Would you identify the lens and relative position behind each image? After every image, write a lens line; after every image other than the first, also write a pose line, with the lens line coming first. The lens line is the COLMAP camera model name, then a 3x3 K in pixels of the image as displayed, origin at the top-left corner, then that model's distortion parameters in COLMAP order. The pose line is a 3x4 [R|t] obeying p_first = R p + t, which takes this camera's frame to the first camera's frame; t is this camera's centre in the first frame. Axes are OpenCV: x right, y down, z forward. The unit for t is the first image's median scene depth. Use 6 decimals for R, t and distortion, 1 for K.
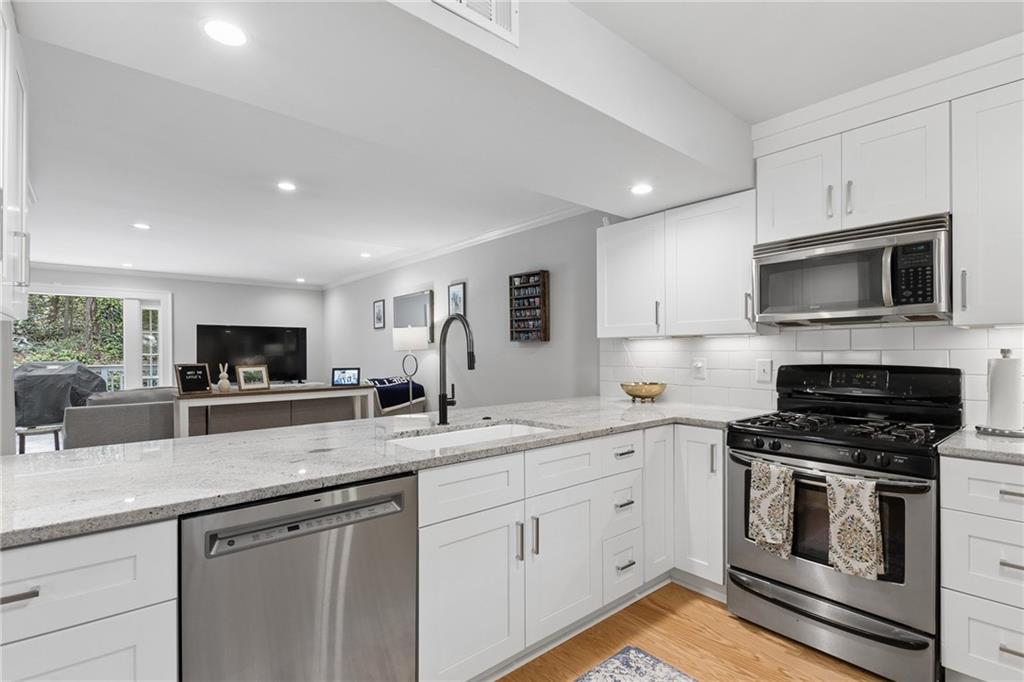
lens RADIAL K [[482.1, 0, 520.2], [0, 482.1, 351.6], [0, 0, 1]] dist [0.014213, -0.006639]
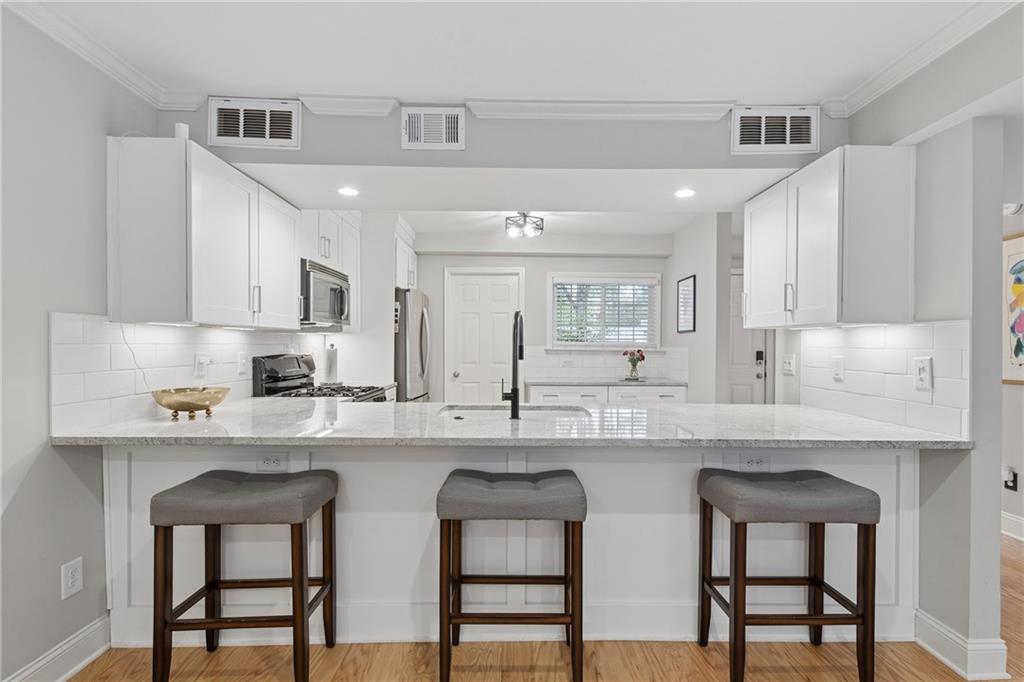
lens RADIAL K [[482.1, 0, 520.6], [0, 482.1, 349.6], [0, 0, 1]] dist [0.014213, -0.006639]
pose [[-0.764256, -0.006267, 0.644882, -0.804990], [-0.002145, 0.999972, 0.007175, 0.003090], [-0.644909, 0.004101, -0.764248, 1.722406]]
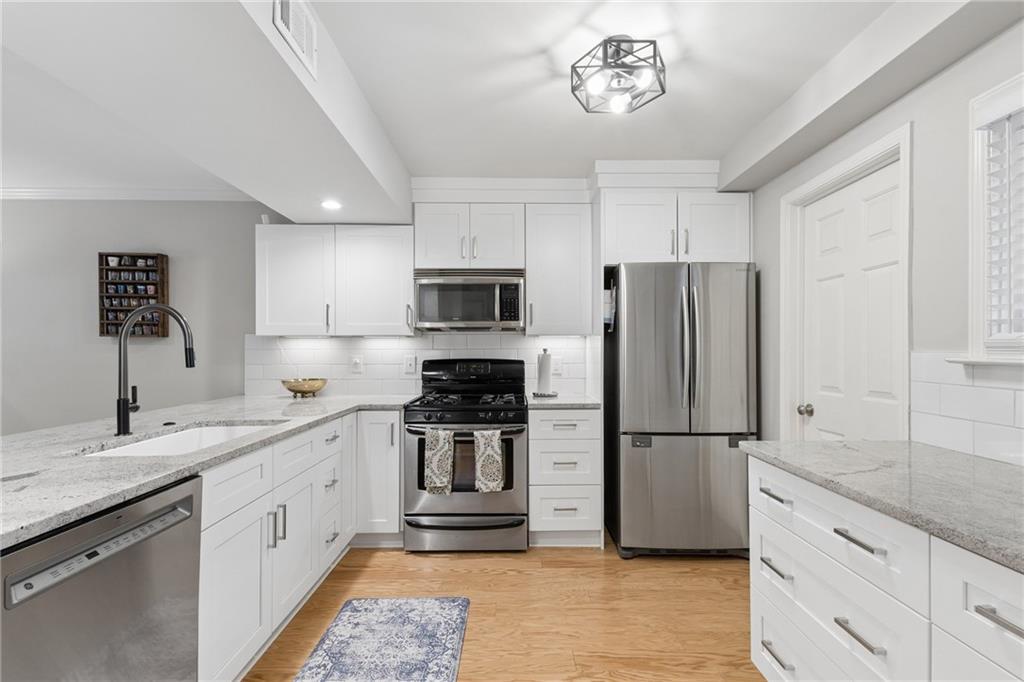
lens RADIAL K [[482.1, 0, 520.4], [0, 482.1, 347.7], [0, 0, 1]] dist [0.014213, -0.006639]
pose [[0.641089, 0.007788, 0.767427, -0.360550], [-0.001803, 0.999961, -0.008642, 0.005748], [-0.767464, 0.004156, 0.641078, -0.064332]]
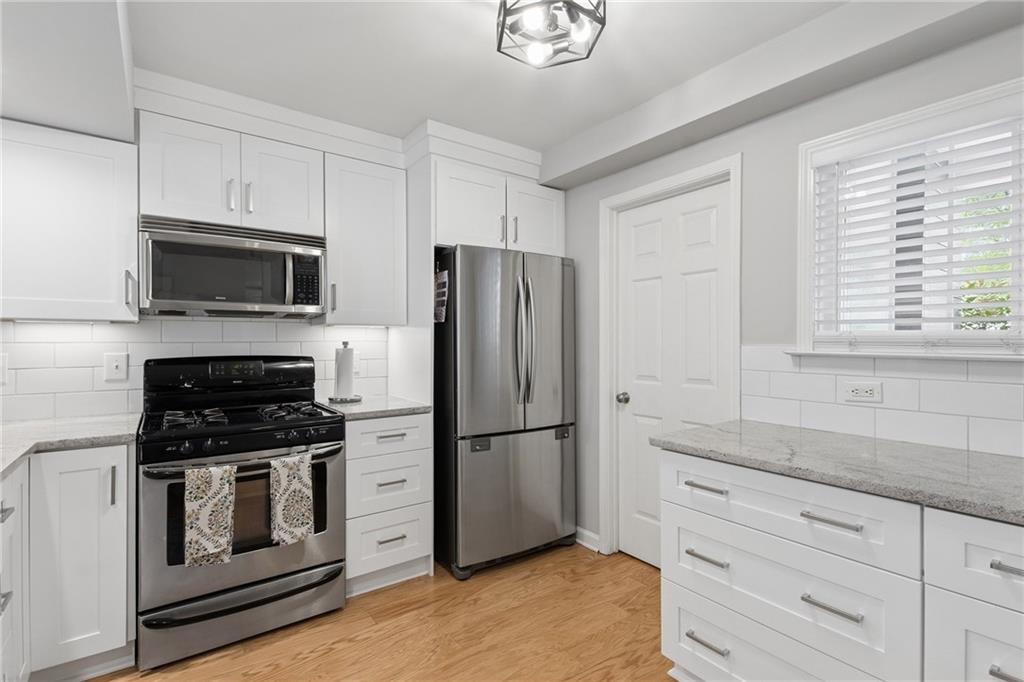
lens RADIAL K [[482.1, 0, 522.3], [0, 482.1, 341.3], [0, 0, 1]] dist [0.014213, -0.006639]
pose [[0.071722, 0.004380, 0.997415, -0.317057], [0.000711, 0.999990, -0.004442, 0.000567], [-0.997424, 0.001027, 0.071718, 0.315818]]
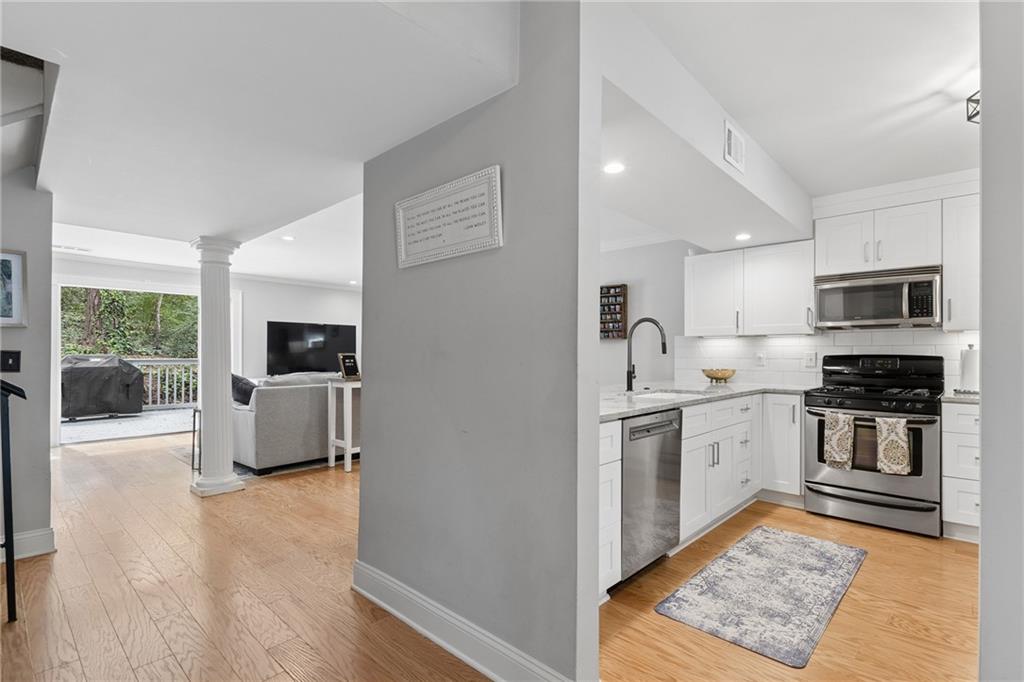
lens RADIAL K [[482.1, 0, 518.4], [0, 482.1, 350.1], [0, 0, 1]] dist [0.014213, -0.006639]
pose [[0.994296, 0.010957, 0.106088, -0.658888], [-0.010205, 0.999919, -0.007621, 0.037702], [-0.106163, 0.006495, 0.994328, -0.459995]]
